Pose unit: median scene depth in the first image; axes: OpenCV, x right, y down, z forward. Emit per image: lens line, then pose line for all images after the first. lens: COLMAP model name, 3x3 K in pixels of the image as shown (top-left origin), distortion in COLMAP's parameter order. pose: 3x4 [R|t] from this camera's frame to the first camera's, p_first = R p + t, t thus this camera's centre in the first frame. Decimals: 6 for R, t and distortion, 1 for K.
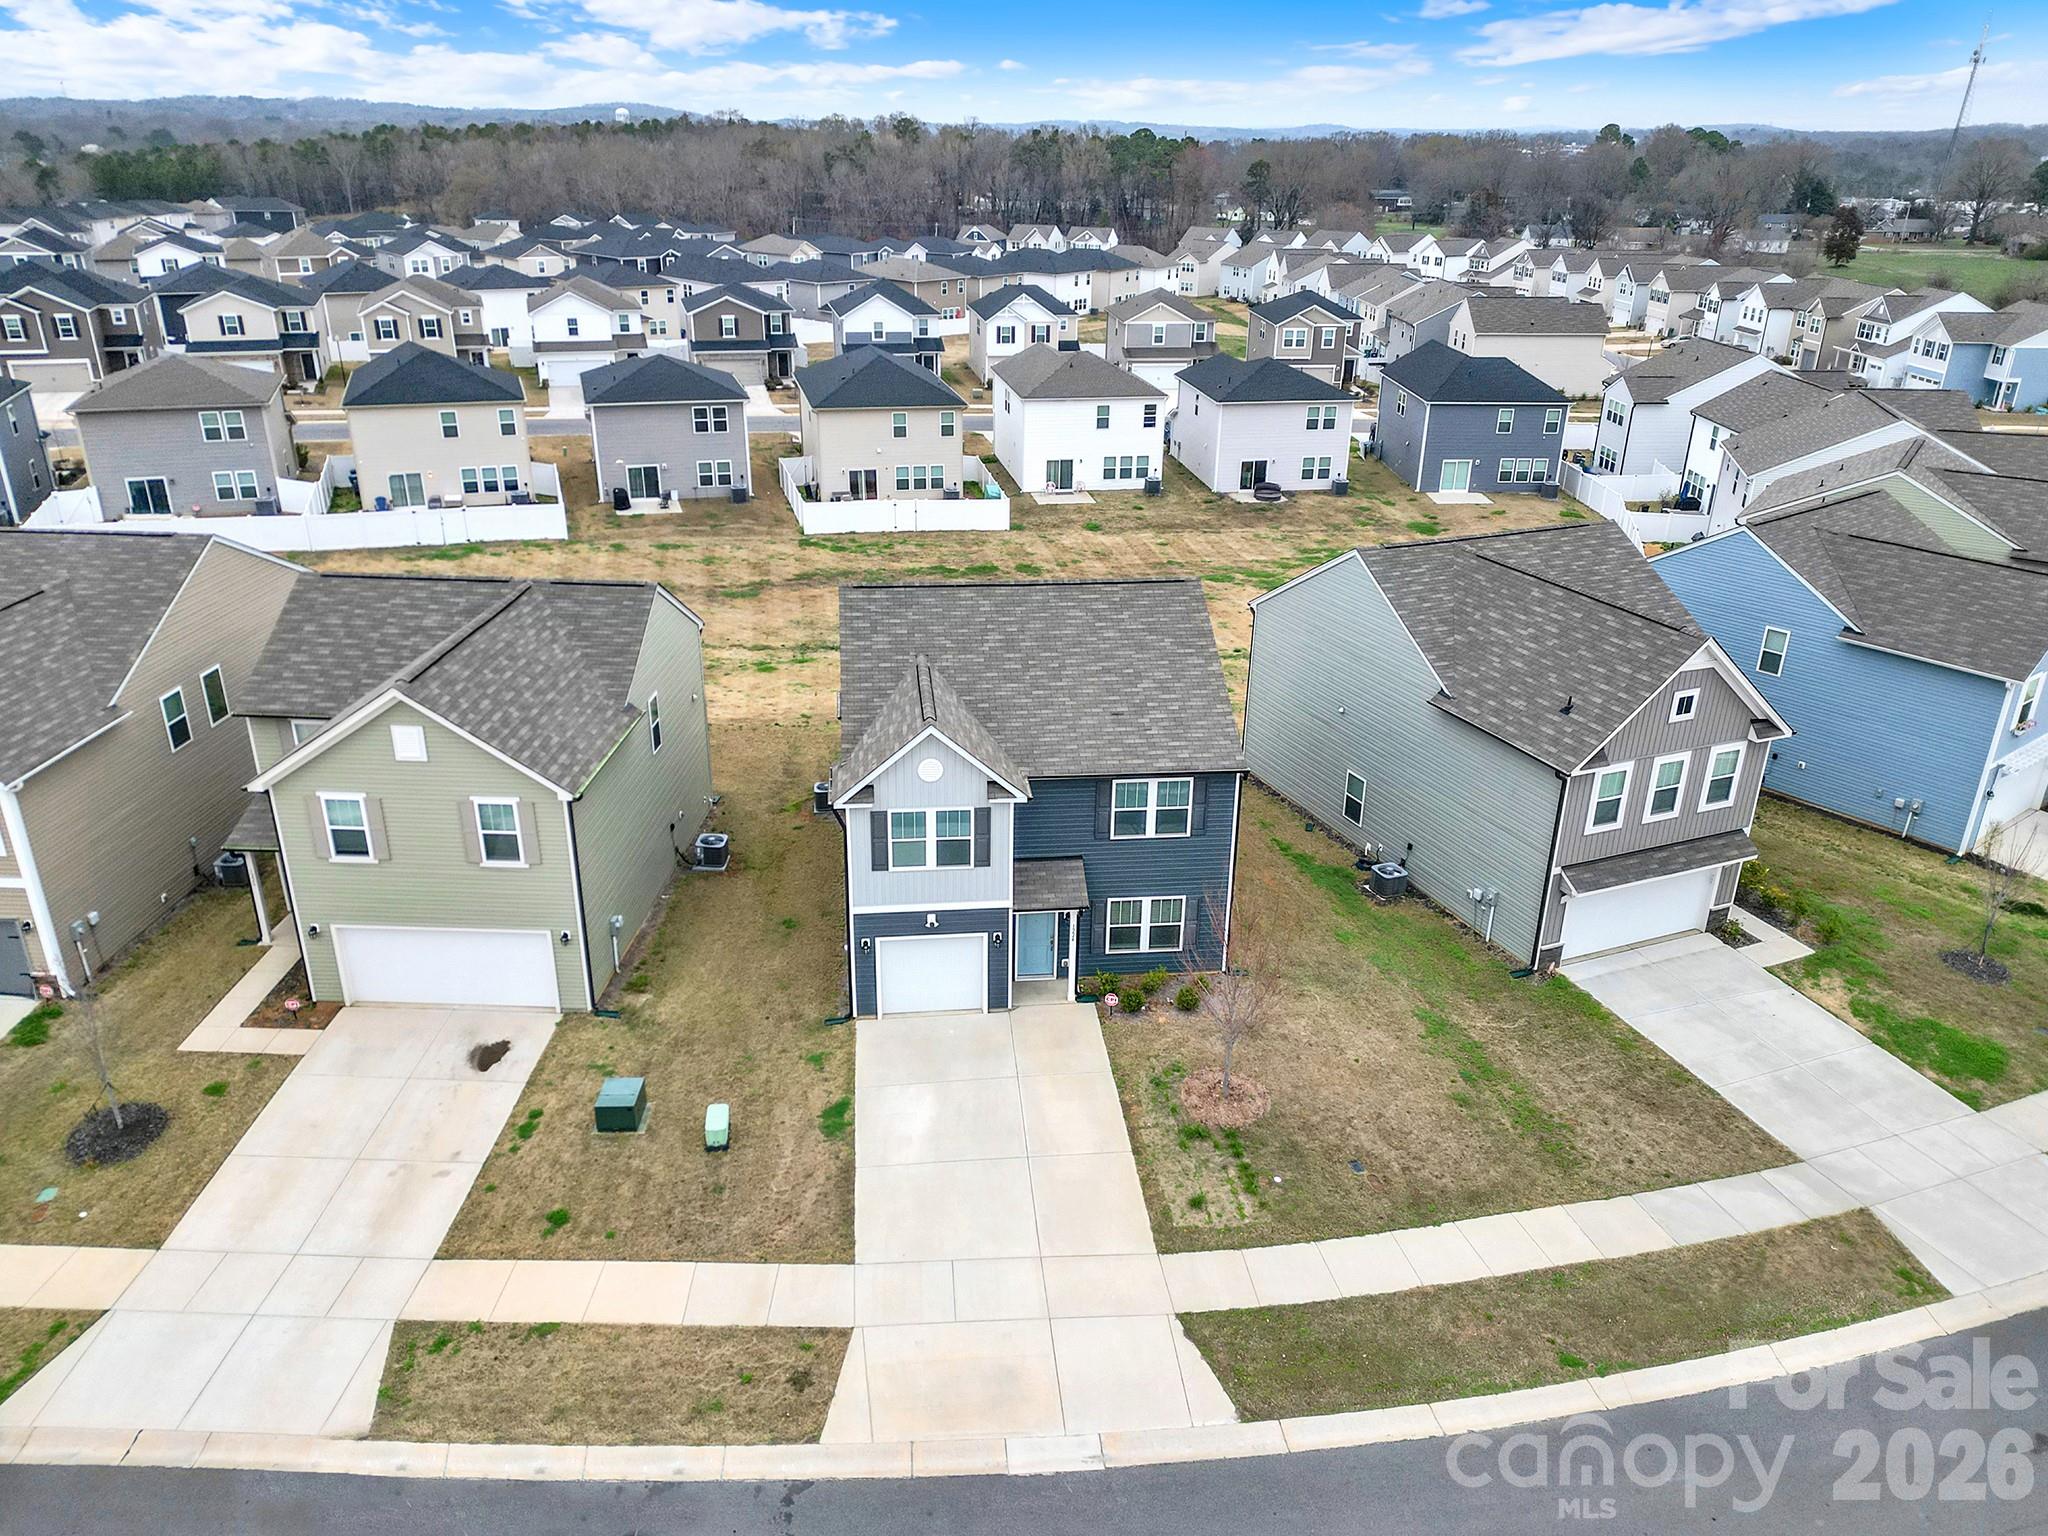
lens RADIAL K [[1465.2, 0, 1026.5], [0, 1465.2, 762.4], [0, 0, 1]] dist [0.033586, -0.028377]
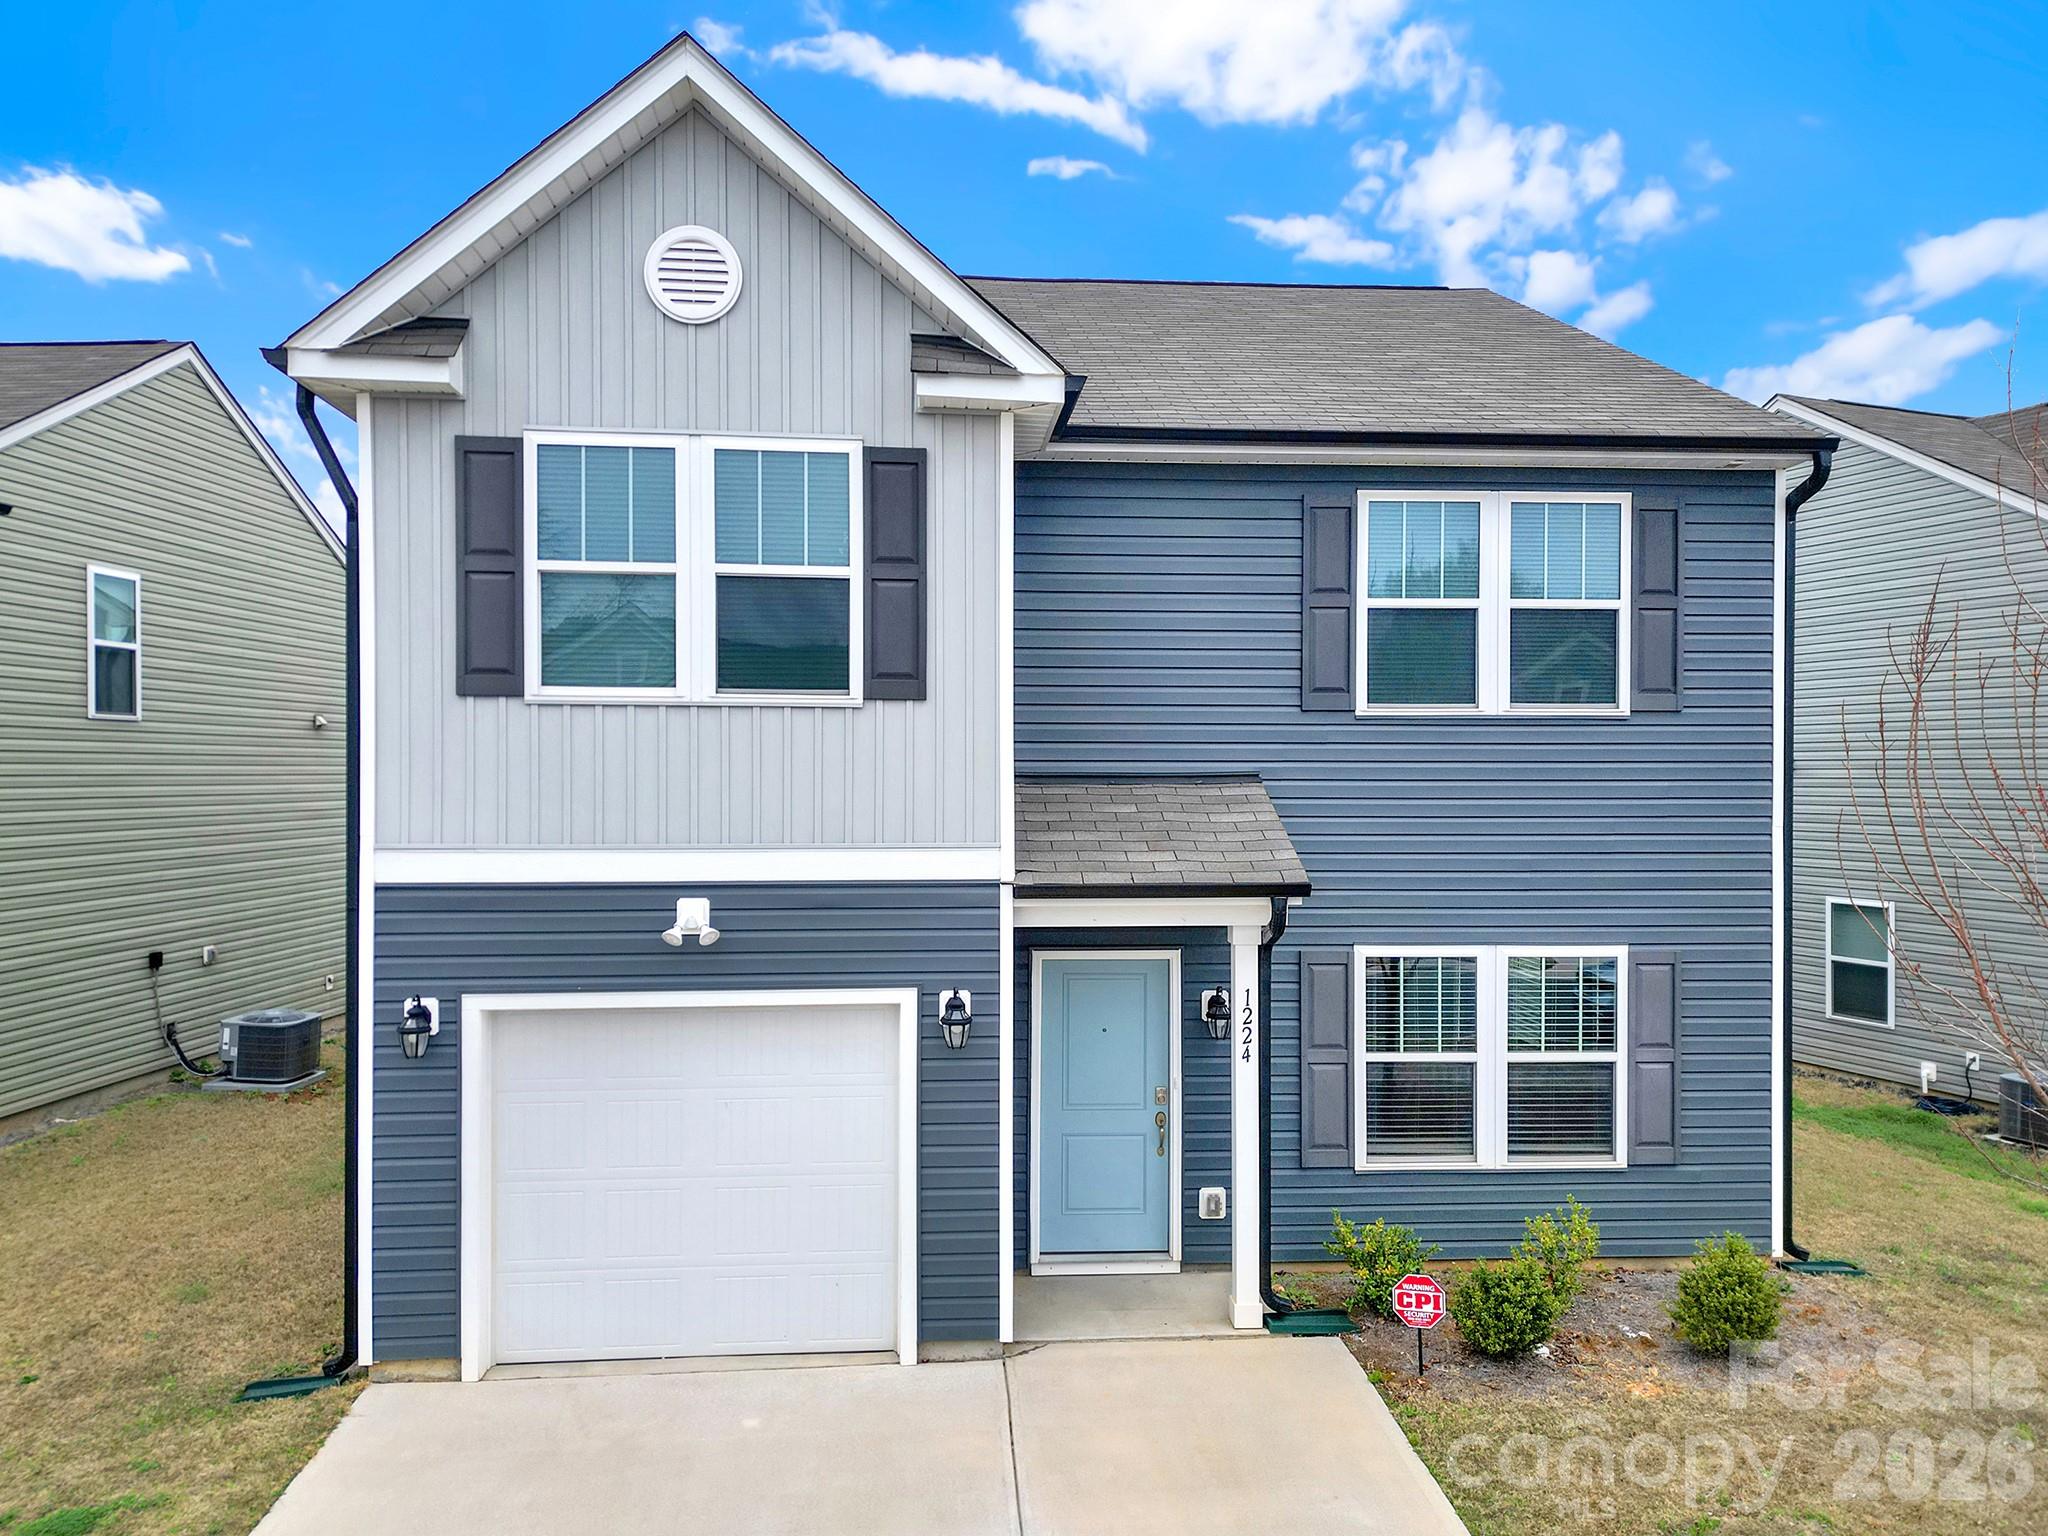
lens RADIAL K [[1465.2, 0, 1015.9], [0, 1465.2, 785.6], [0, 0, 1]] dist [0.033586, -0.028377]
pose [[0.999188, -0.013155, -0.038094, 0.000906], [-0.002508, 0.923099, -0.384553, 0.184797], [0.040223, 0.384337, 0.922316, 0.769606]]
